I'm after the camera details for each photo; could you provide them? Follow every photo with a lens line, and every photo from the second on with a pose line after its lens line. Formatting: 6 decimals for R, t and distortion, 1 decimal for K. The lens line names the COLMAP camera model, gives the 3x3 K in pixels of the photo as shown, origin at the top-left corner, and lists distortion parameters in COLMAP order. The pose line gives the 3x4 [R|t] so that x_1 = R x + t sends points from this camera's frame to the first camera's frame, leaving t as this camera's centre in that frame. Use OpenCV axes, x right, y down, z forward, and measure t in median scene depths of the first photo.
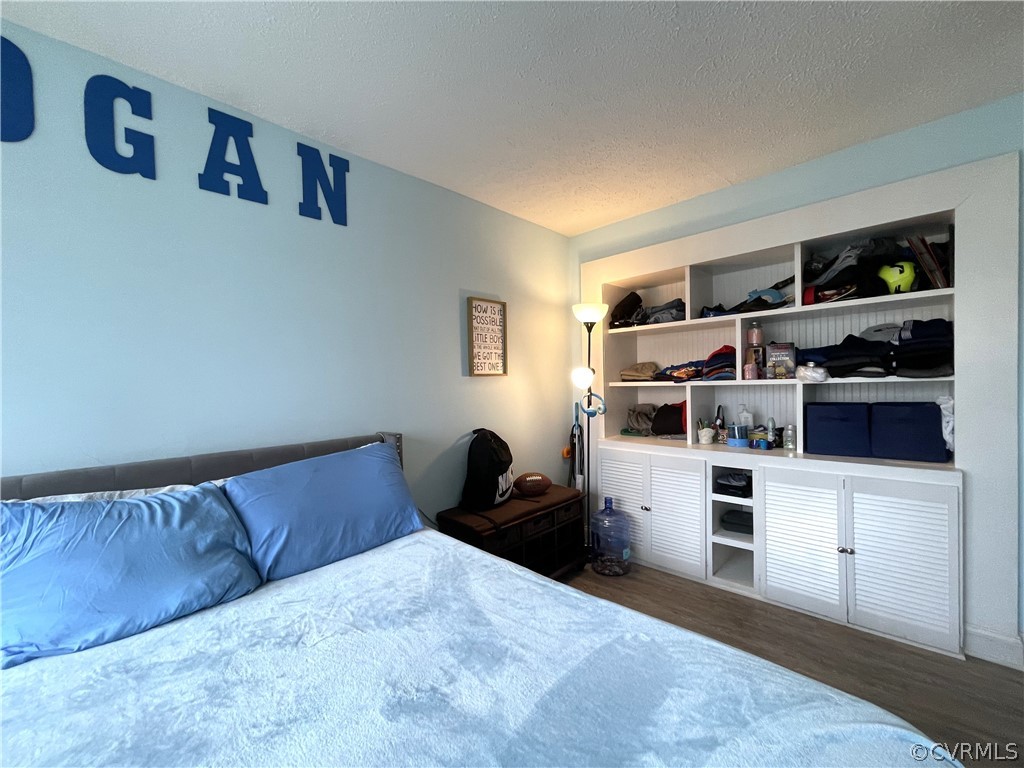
lens RADIAL K [[414.6, 0, 507.5], [0, 414.6, 385.1], [0, 0, 1]] dist [-0.000701, -0.000341]
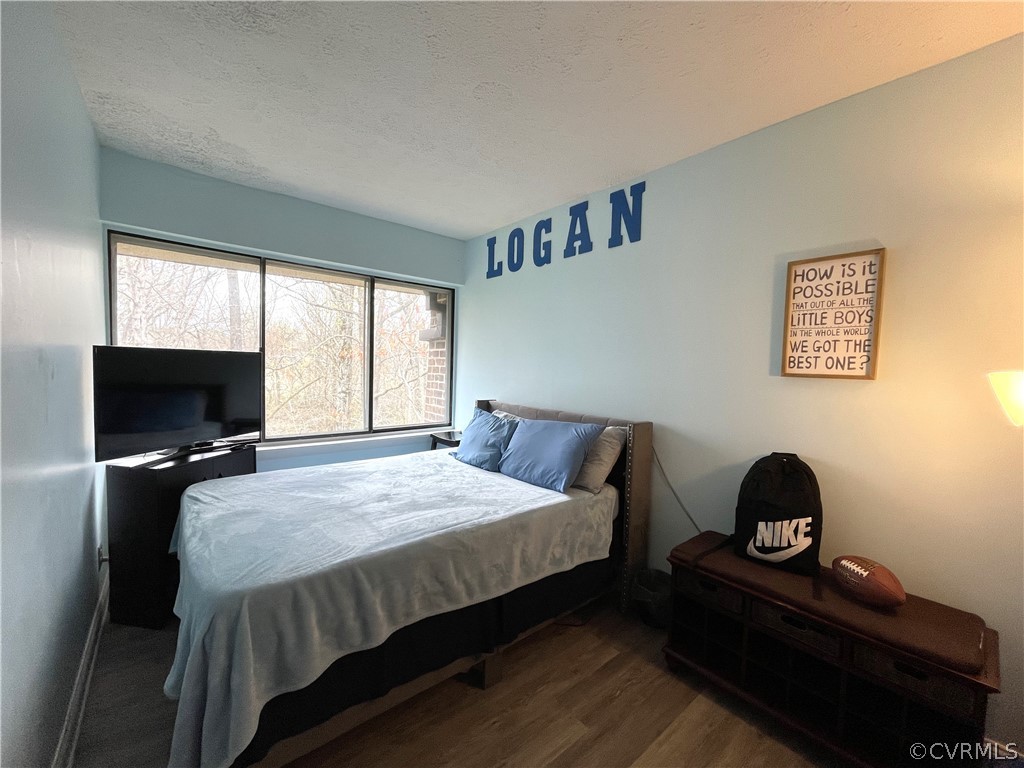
lens RADIAL K [[414.6, 0, 507.5], [0, 414.6, 385.1], [0, 0, 1]] dist [-0.000701, -0.000341]
pose [[-0.109477, 0.076873, -0.991012, 0.720996], [-0.034162, 0.996125, 0.081043, -0.051594], [0.993402, 0.042727, -0.106426, 0.662857]]
